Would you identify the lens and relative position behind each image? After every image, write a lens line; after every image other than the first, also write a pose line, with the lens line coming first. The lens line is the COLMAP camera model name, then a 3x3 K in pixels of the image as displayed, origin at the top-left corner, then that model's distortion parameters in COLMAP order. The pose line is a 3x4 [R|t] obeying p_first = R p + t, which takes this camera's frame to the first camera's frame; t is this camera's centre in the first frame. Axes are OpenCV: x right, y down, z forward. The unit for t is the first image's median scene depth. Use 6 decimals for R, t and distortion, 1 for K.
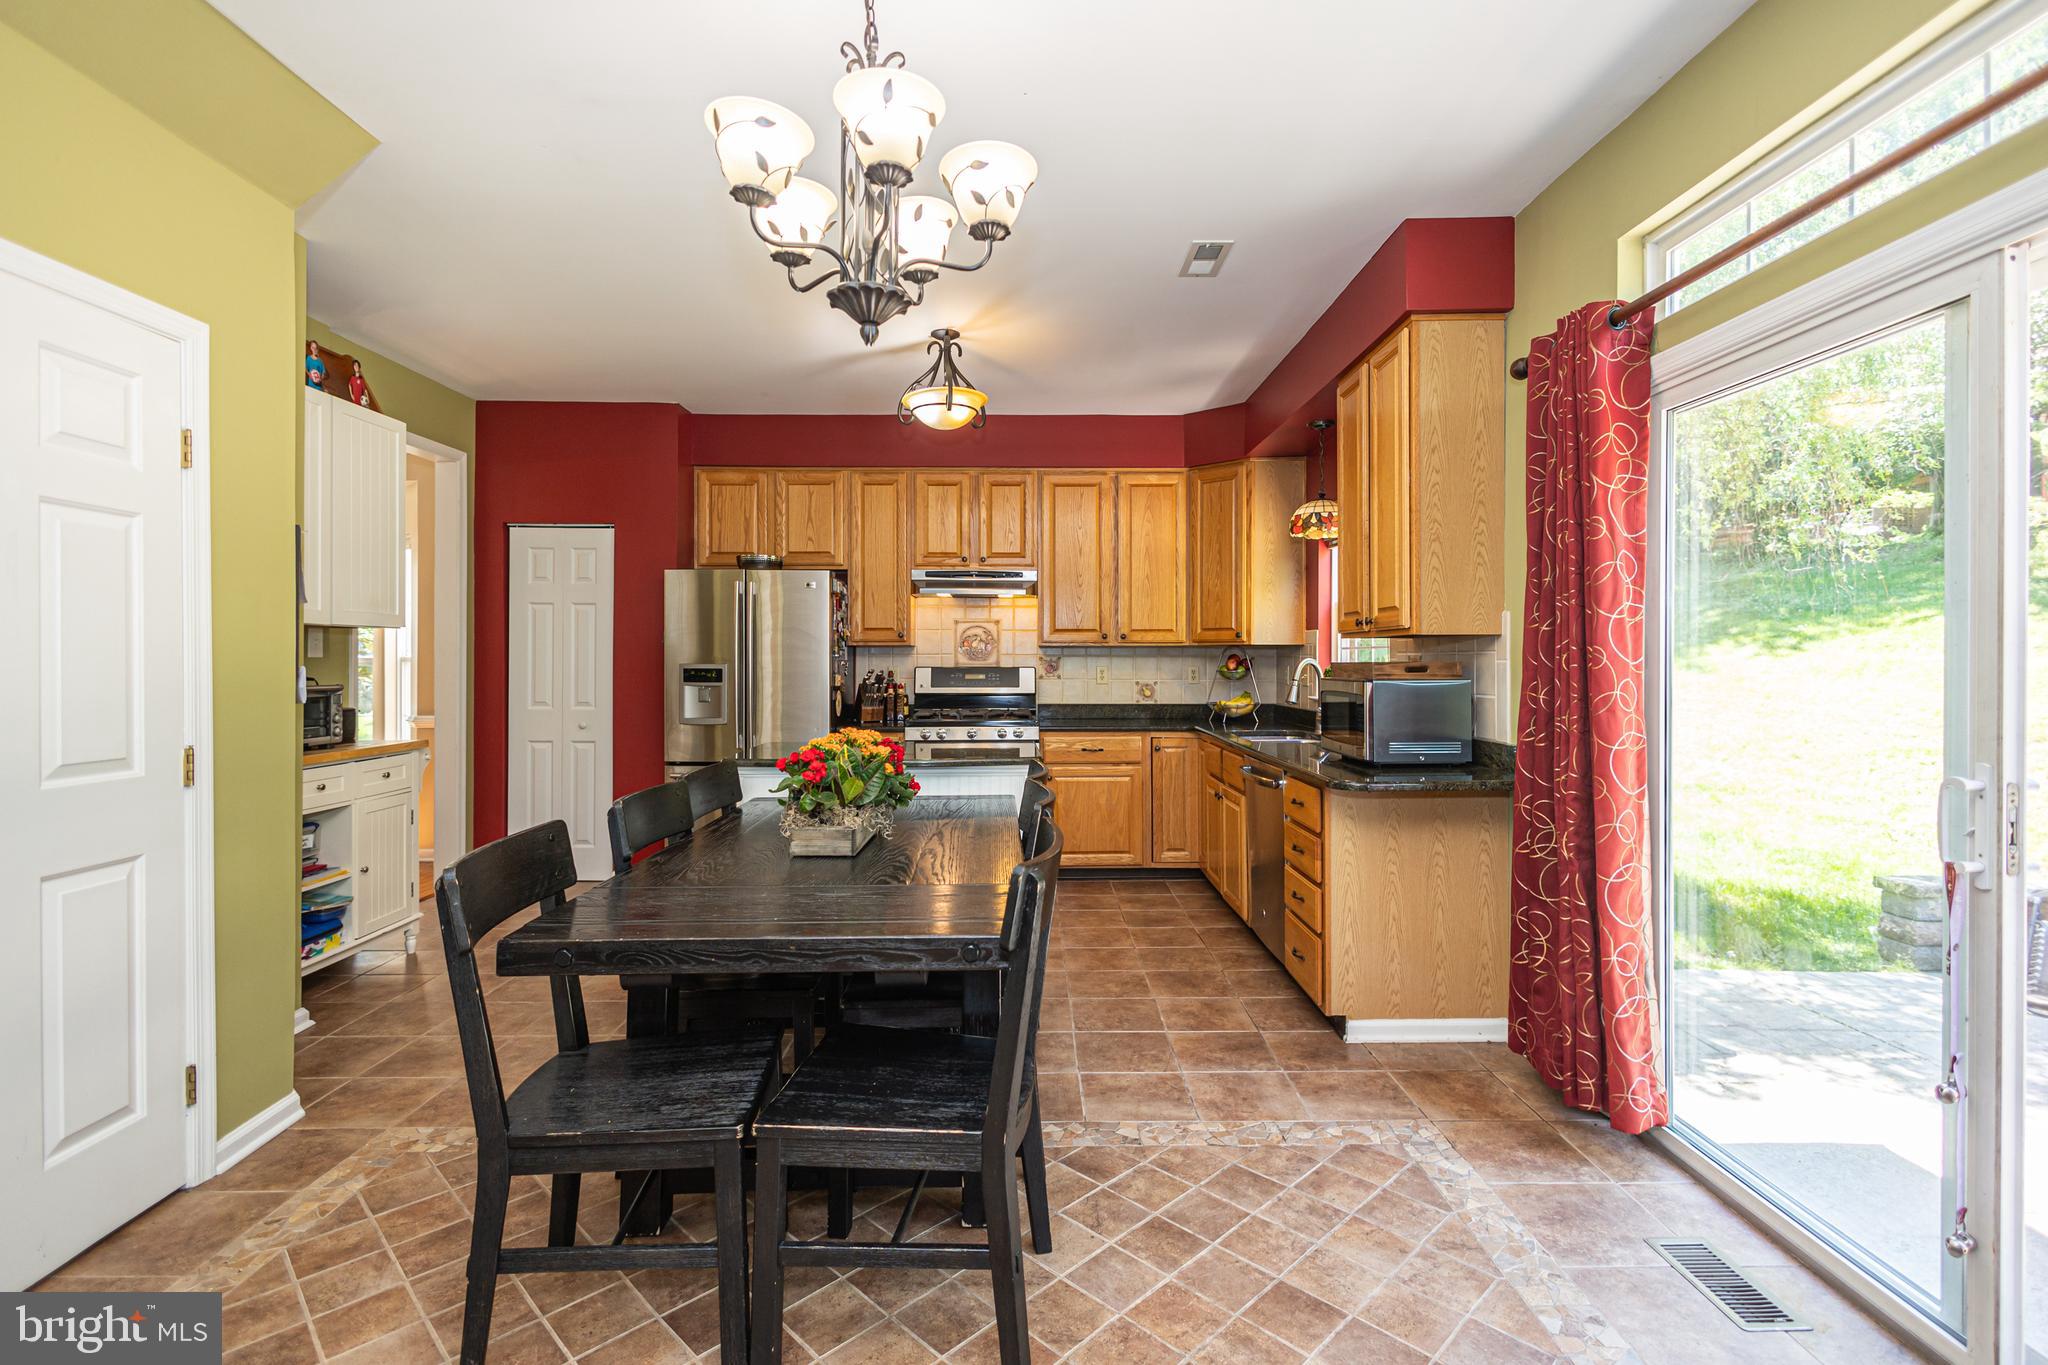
lens RADIAL K [[965.4, 0, 1027.7], [0, 965.4, 656.4], [0, 0, 1]] dist [0.010073, -0.002059]
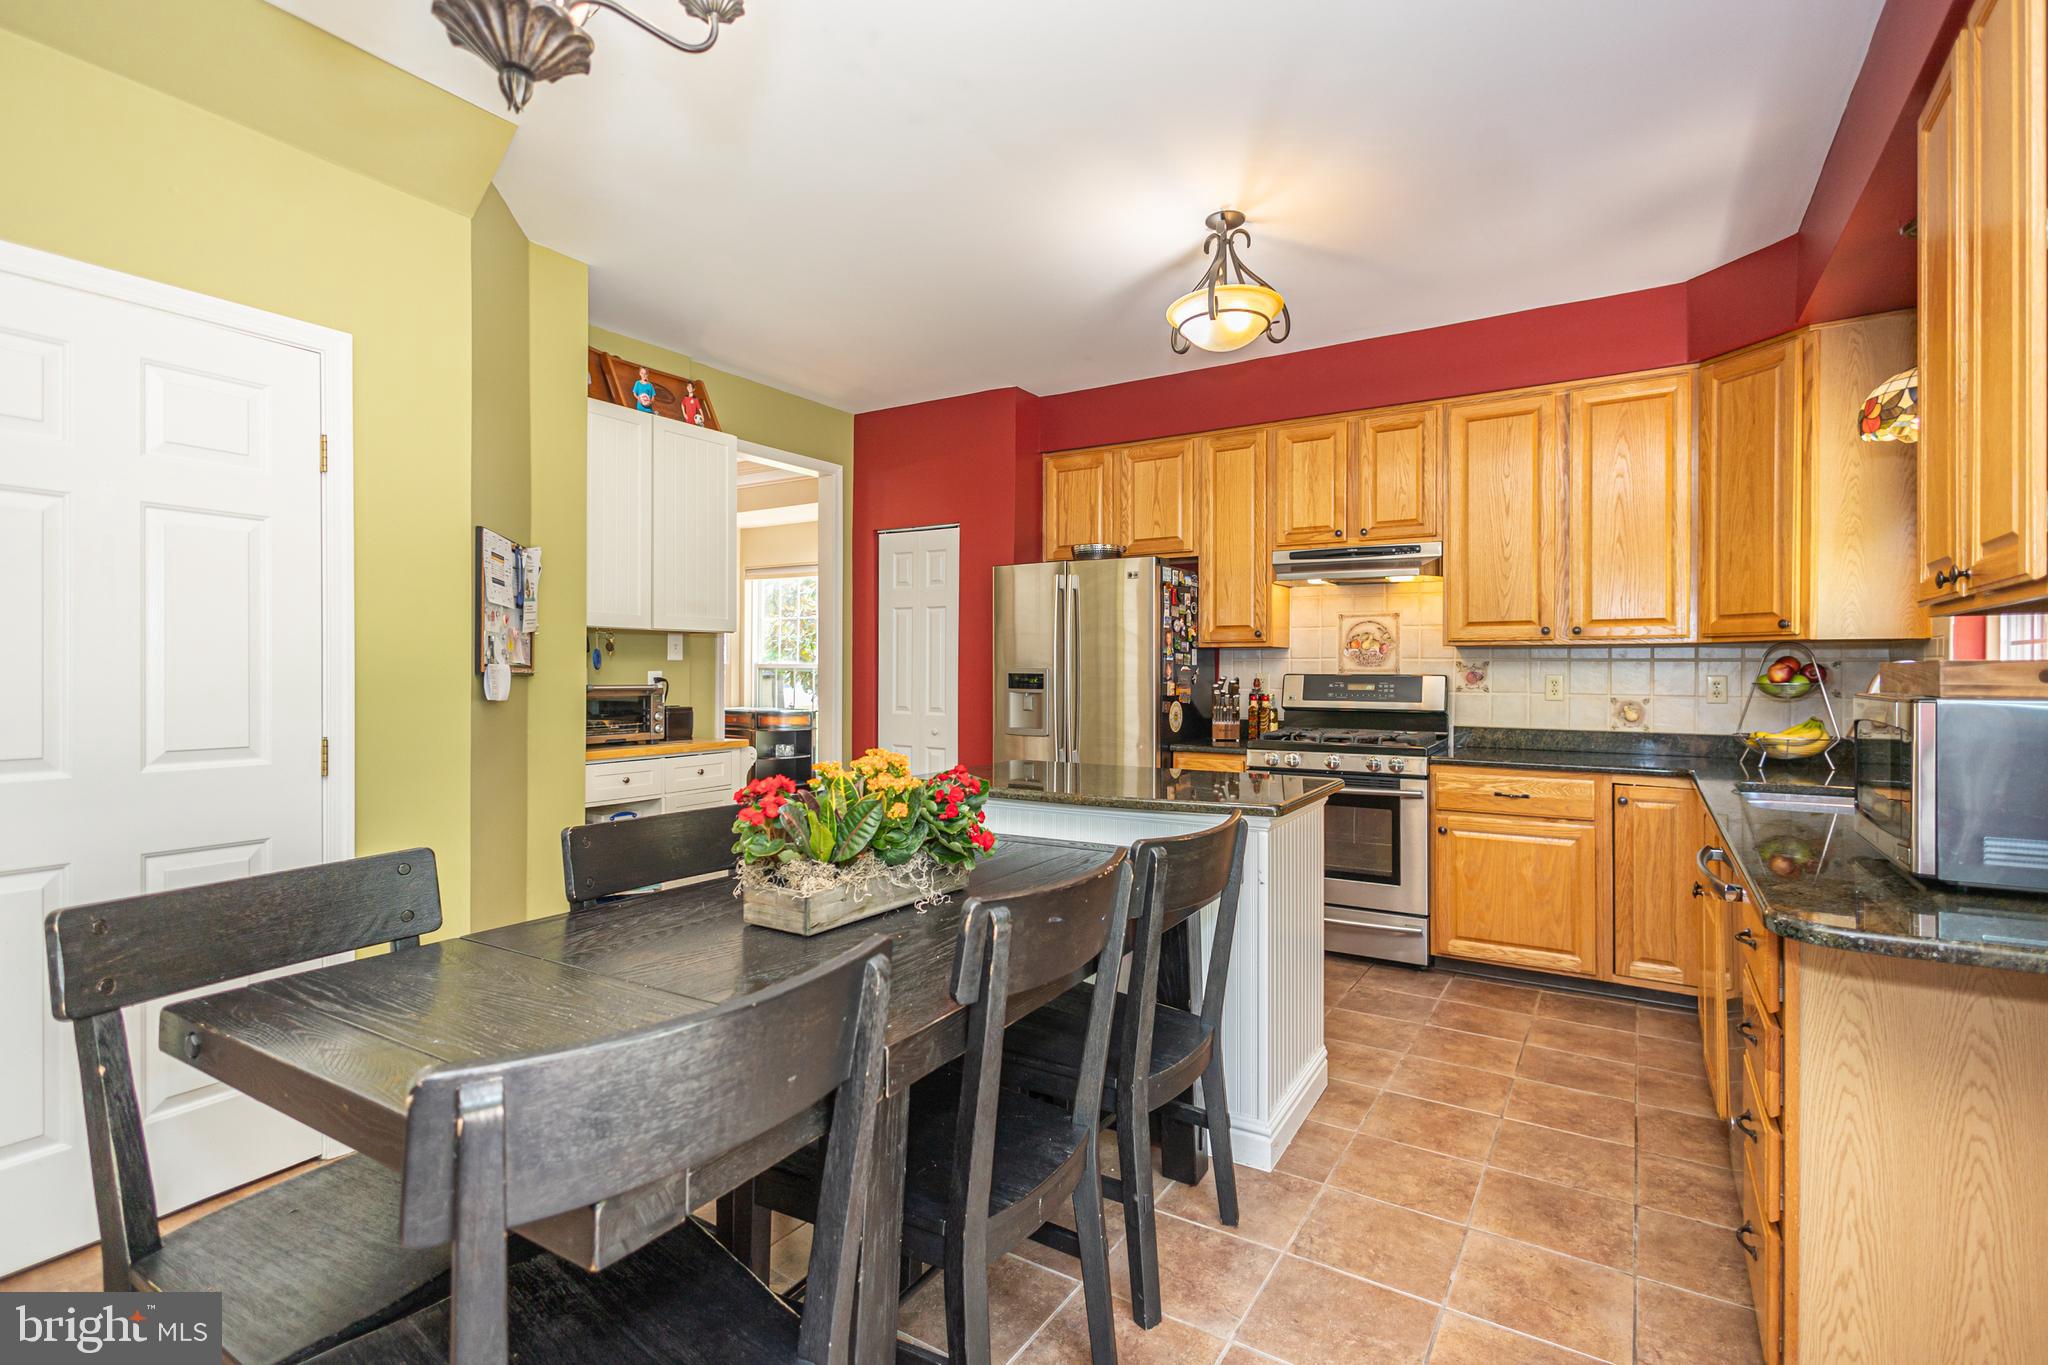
lens RADIAL K [[965.4, 0, 1030.8], [0, 965.4, 668.7], [0, 0, 1]] dist [0.010073, -0.002059]
pose [[0.840573, 0.002581, -0.541692, 0.151355], [-0.002450, 0.999997, 0.000962, 0.006695], [0.541693, 0.000518, 0.840577, 0.235101]]
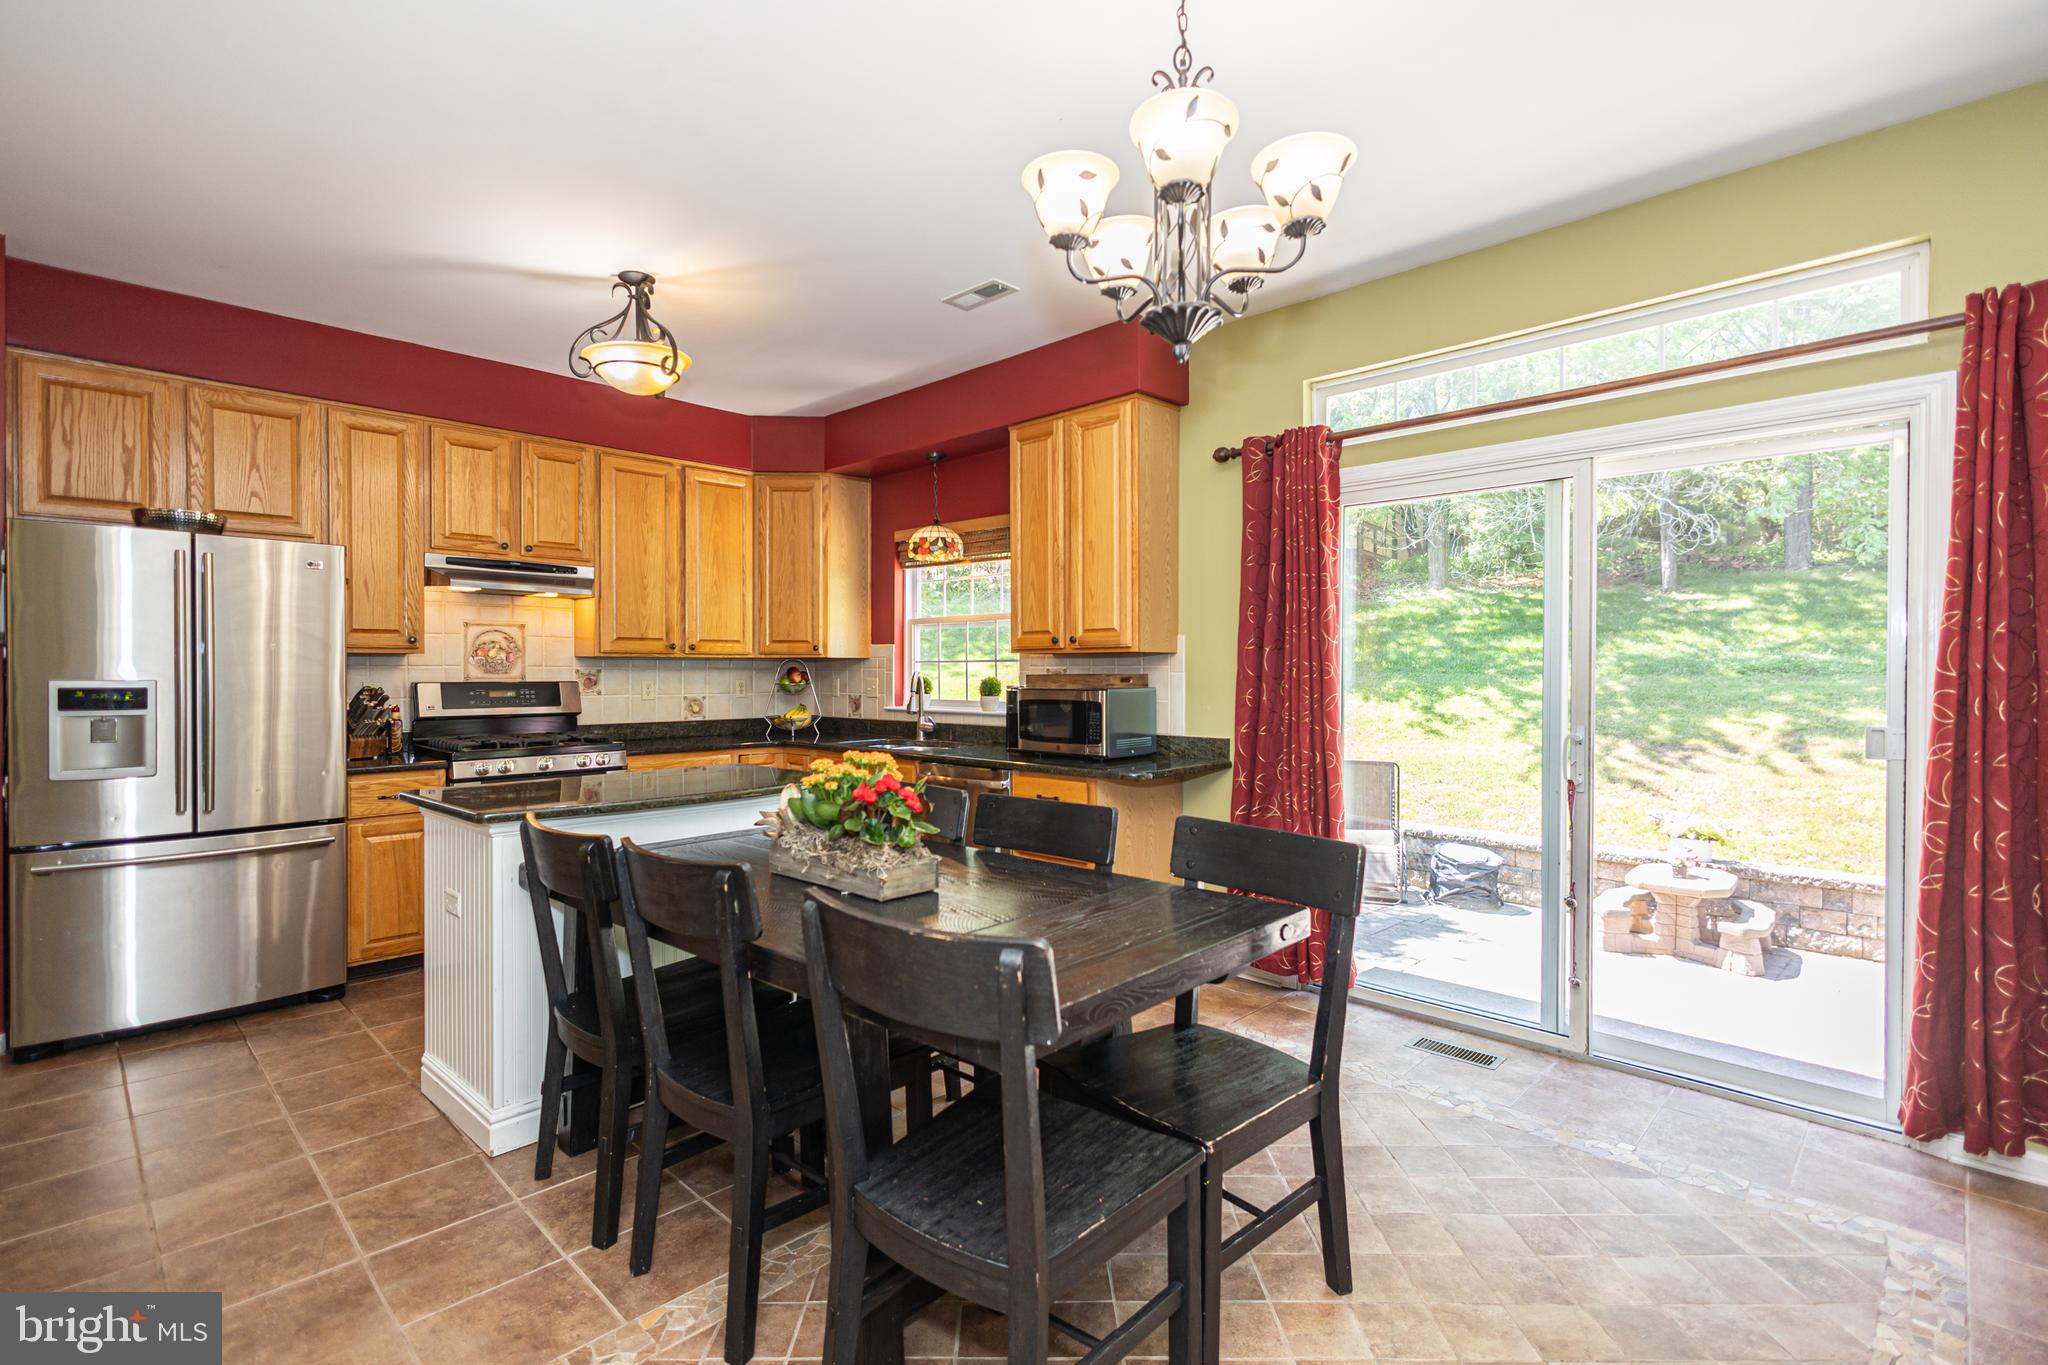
lens RADIAL K [[965.4, 0, 1012.5], [0, 965.4, 688.0], [0, 0, 1]] dist [0.010073, -0.002059]
pose [[0.698264, -0.012567, 0.715730, -0.361327], [-0.002030, 0.999807, 0.019536, -0.000430], [-0.715838, -0.015094, 0.698103, 0.149857]]
